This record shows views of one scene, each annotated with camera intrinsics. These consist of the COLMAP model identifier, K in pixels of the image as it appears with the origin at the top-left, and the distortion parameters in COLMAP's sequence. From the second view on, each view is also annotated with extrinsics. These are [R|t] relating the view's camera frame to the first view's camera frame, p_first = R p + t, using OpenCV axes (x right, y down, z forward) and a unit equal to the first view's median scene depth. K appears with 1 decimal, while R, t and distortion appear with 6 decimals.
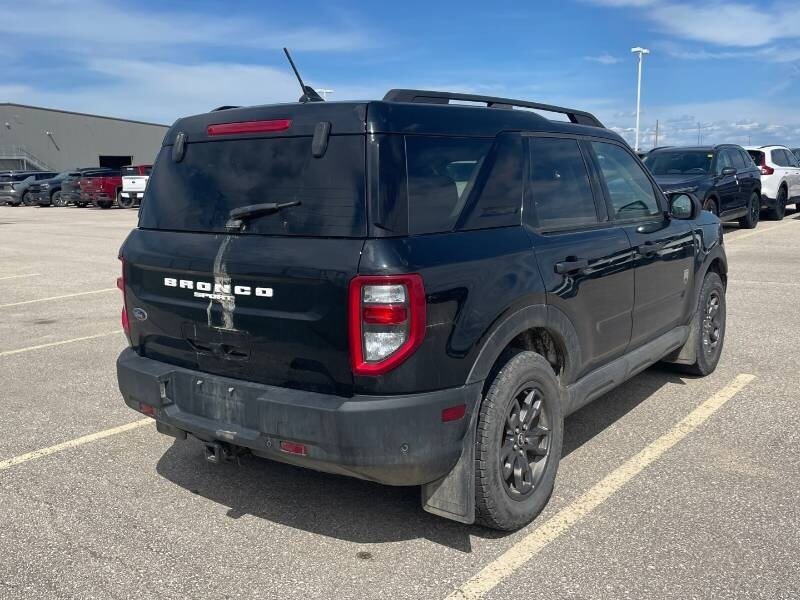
lens RADIAL K [[758.1, 0, 400.4], [0, 758.1, 284.5], [0, 0, 1]] dist [0.033930, -0.007490]
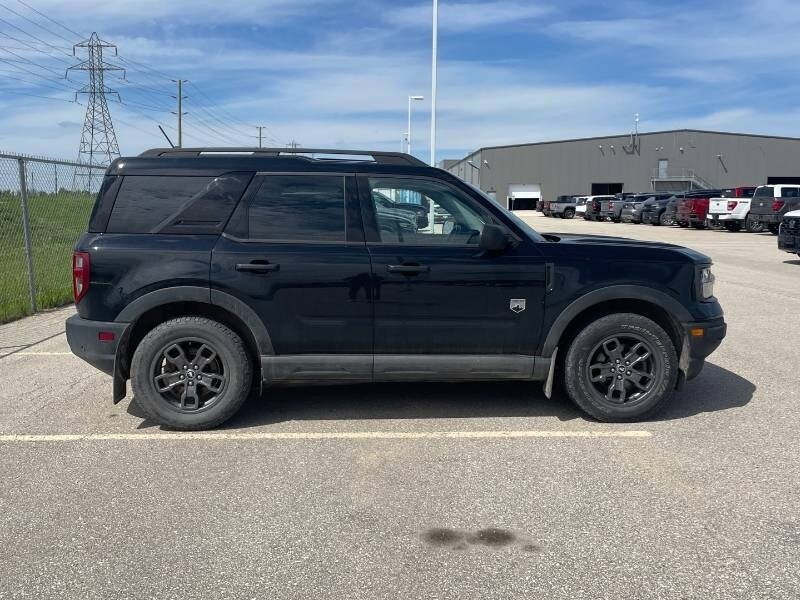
lens RADIAL K [[749.5, 0, 404.1], [0, 749.5, 298.7], [0, 0, 1]] dist [0.091879, -0.124543]
pose [[0.639243, 0.122125, -0.759246, 1.524388], [-0.128061, 0.990429, 0.051491, -0.077450], [0.758267, 0.064314, 0.648764, 0.325327]]
